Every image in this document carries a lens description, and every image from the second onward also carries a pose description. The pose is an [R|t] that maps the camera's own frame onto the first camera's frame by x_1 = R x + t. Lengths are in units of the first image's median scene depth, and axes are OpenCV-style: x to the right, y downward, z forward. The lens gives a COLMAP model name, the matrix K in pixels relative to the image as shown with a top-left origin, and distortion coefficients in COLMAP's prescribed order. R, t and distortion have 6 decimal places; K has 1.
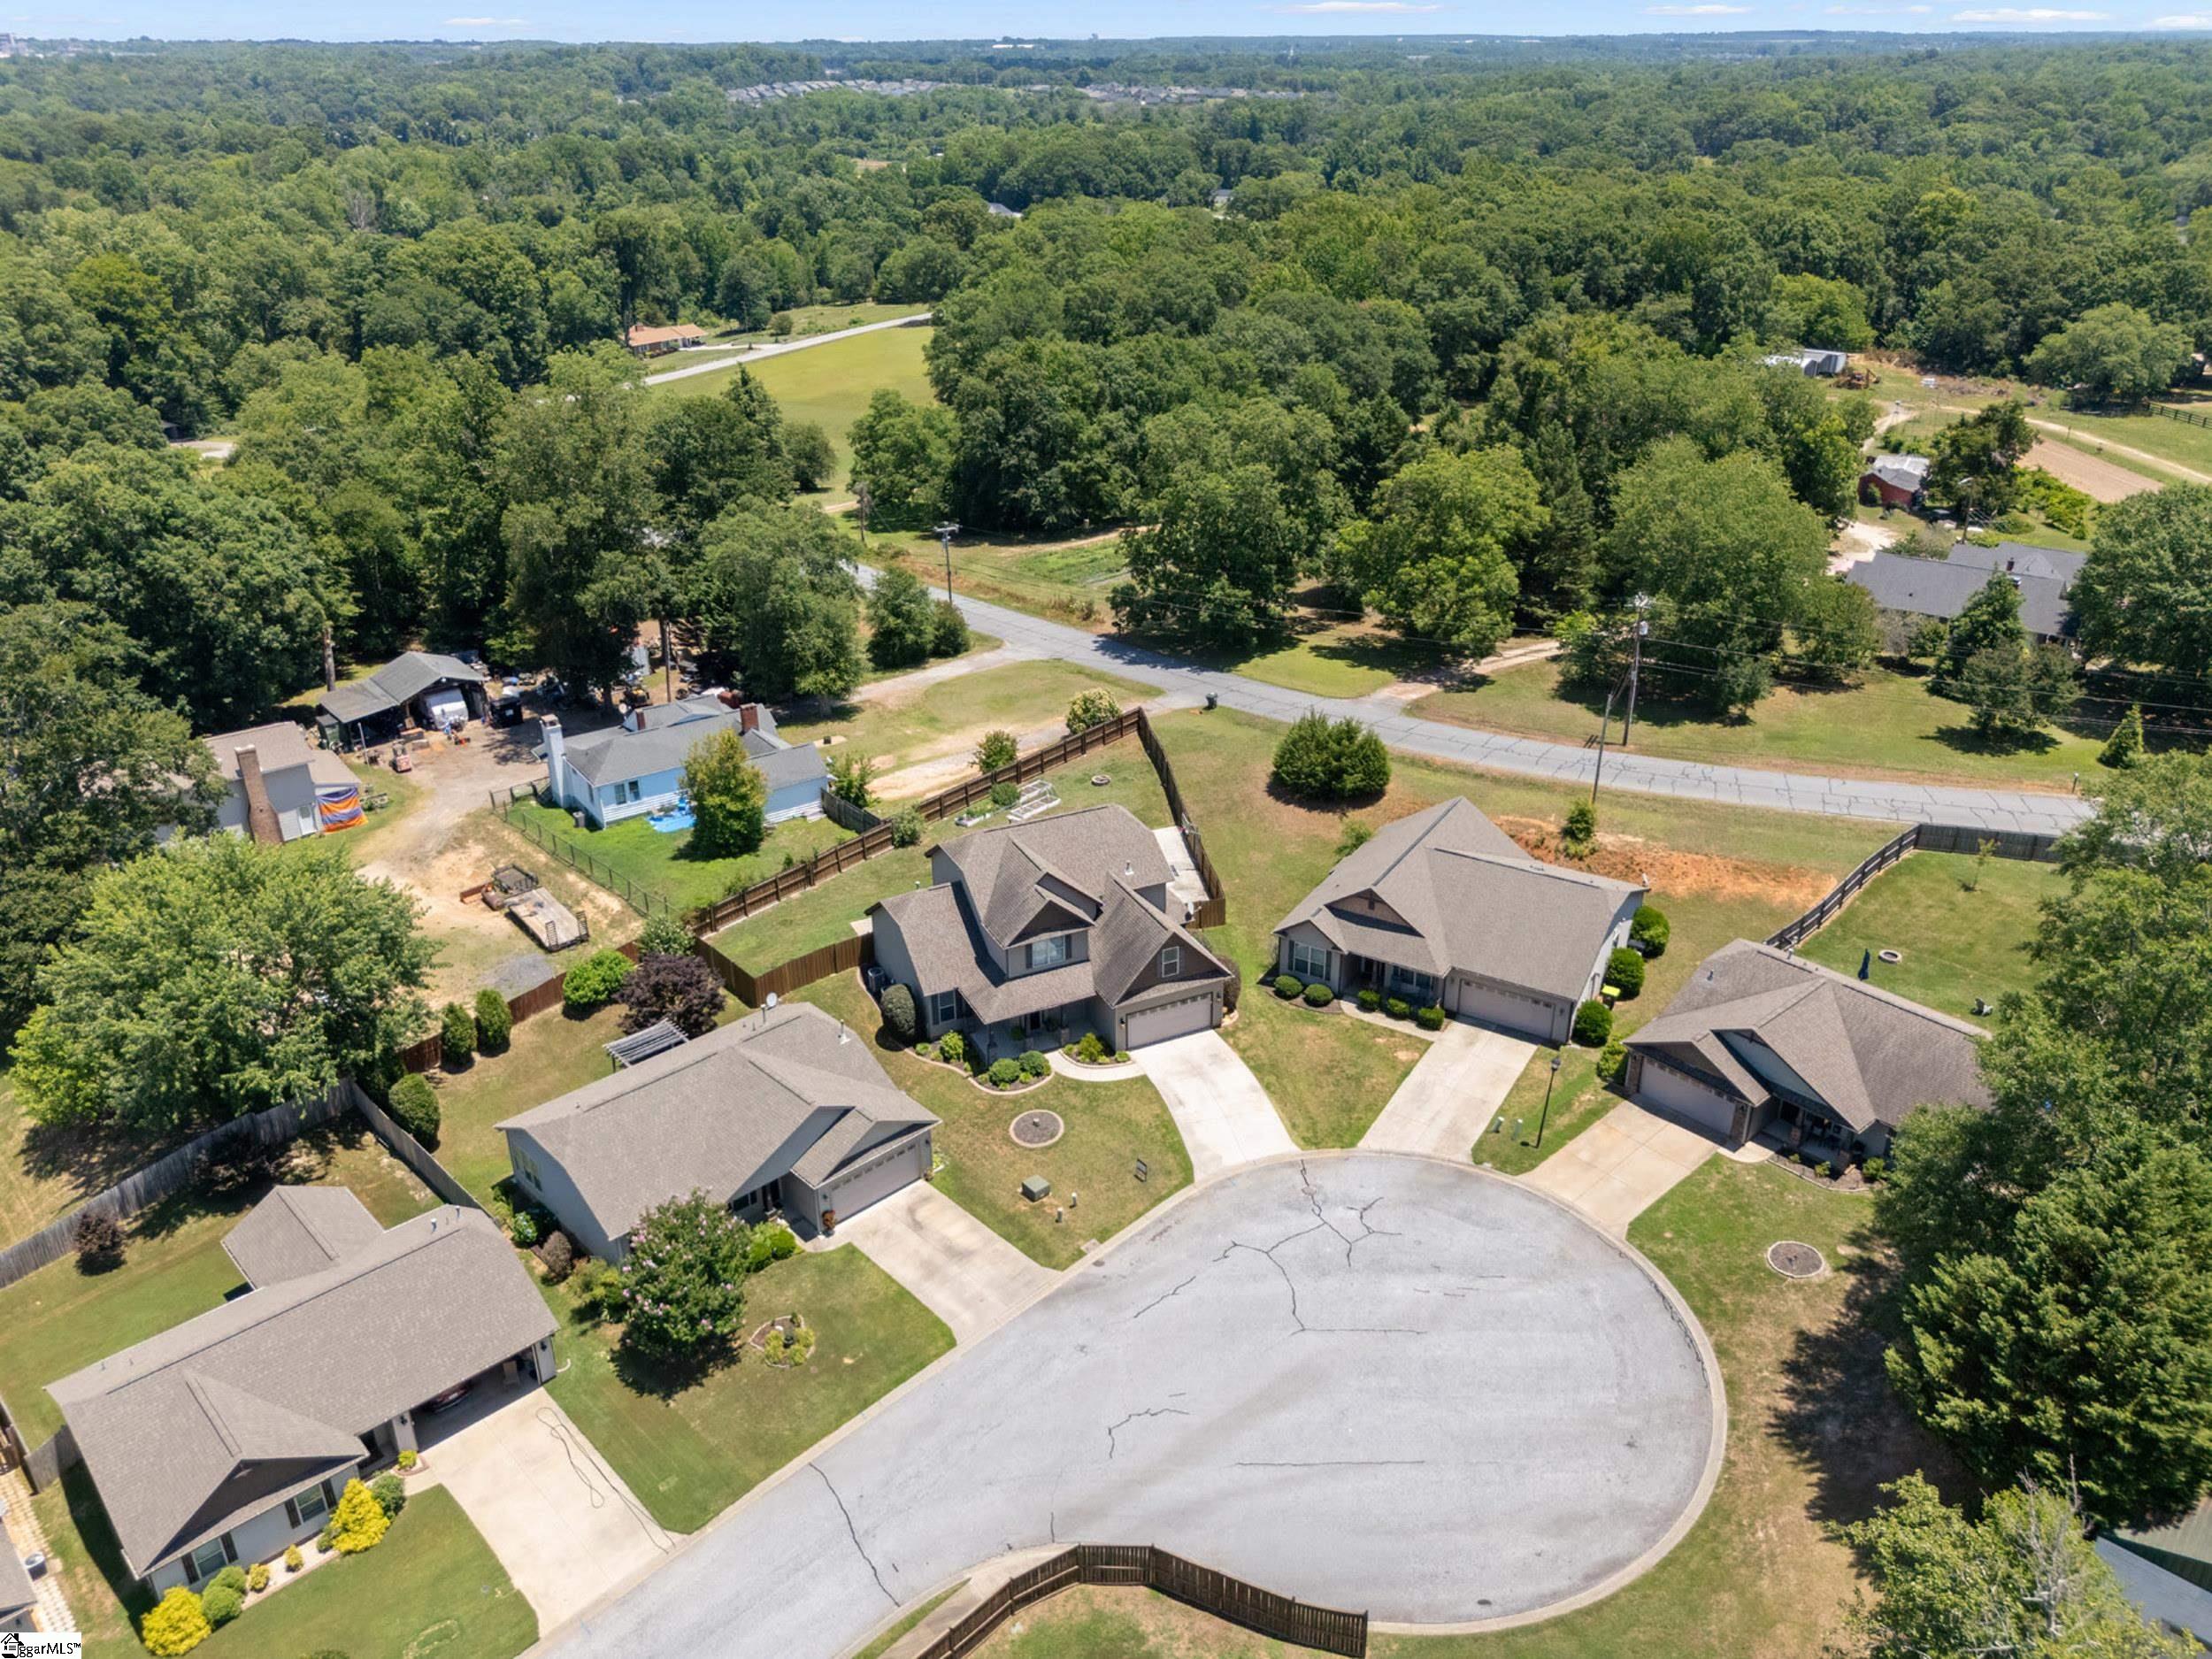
lens RADIAL K [[1638.3, 0, 1106.7], [0, 1638.3, 797.8], [0, 0, 1]] dist [0.064865, -0.080227]
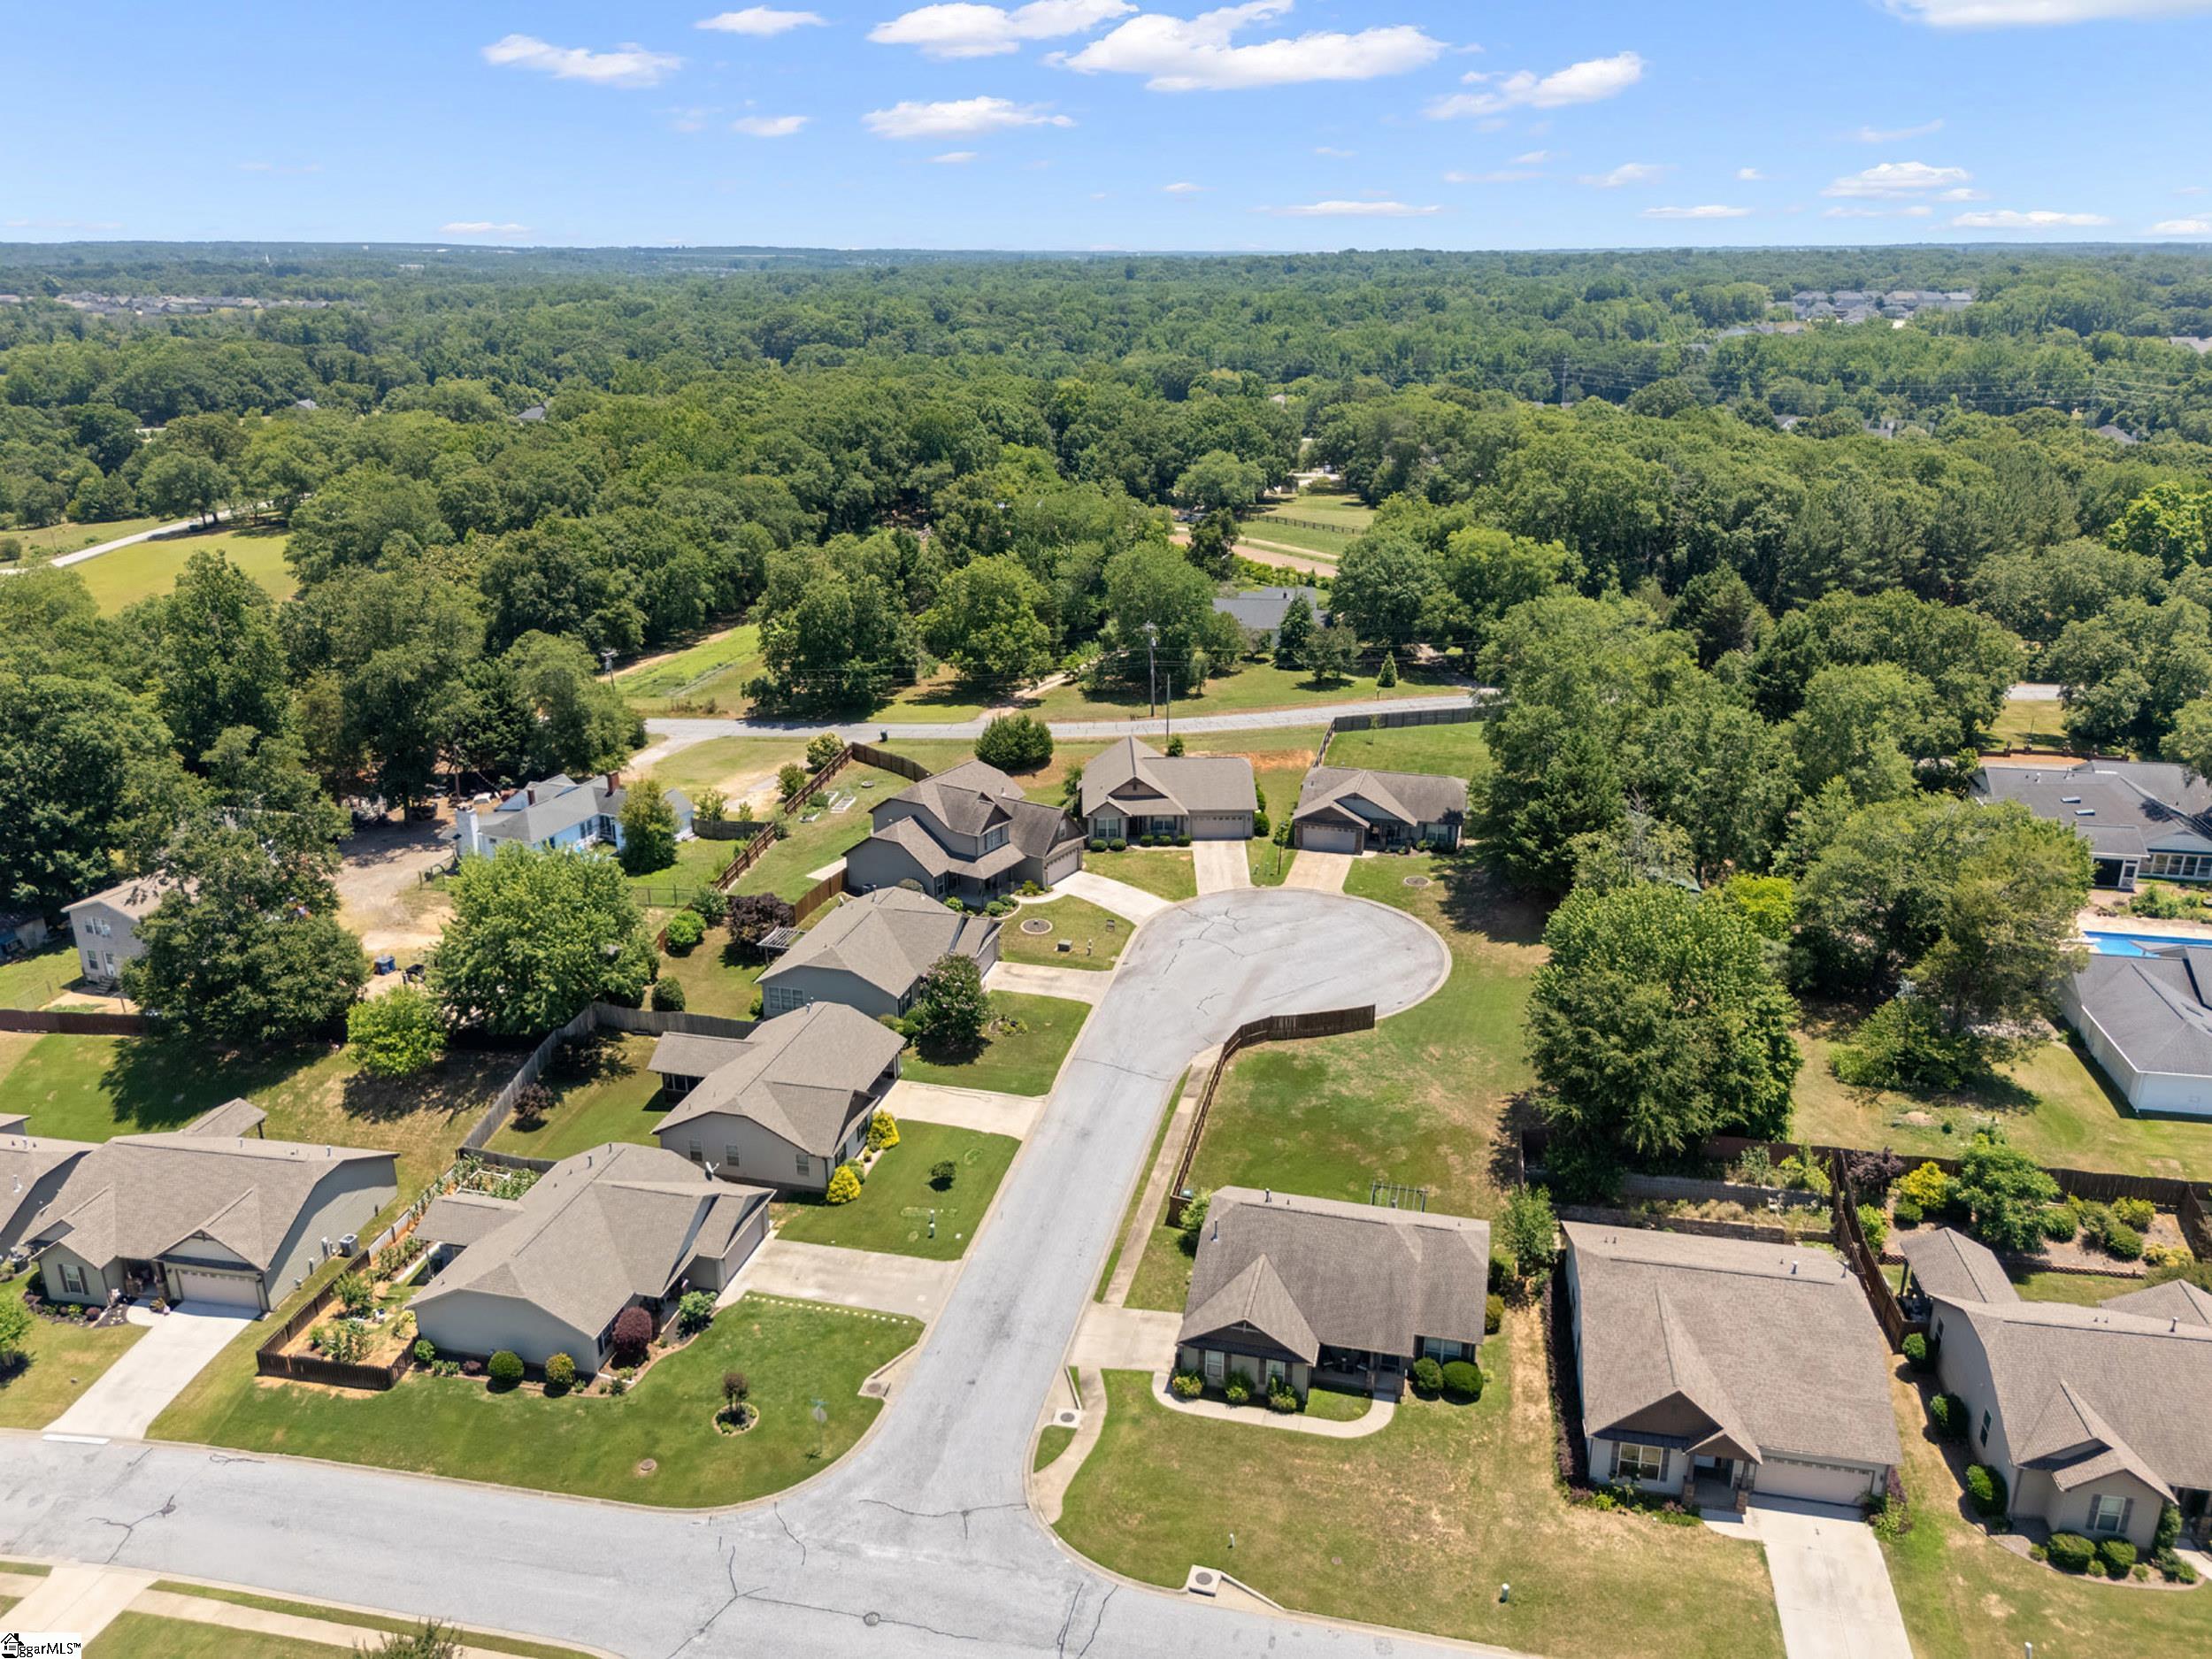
lens RADIAL K [[1638.4, 0, 1109.1], [0, 1638.4, 817.9], [0, 0, 1]] dist [0.055724, -0.082084]
pose [[0.840978, -0.167487, 0.514494, -0.554084], [0.216863, 0.975504, -0.036916, 0.113437], [-0.495708, 0.142620, 0.856699, -0.336145]]
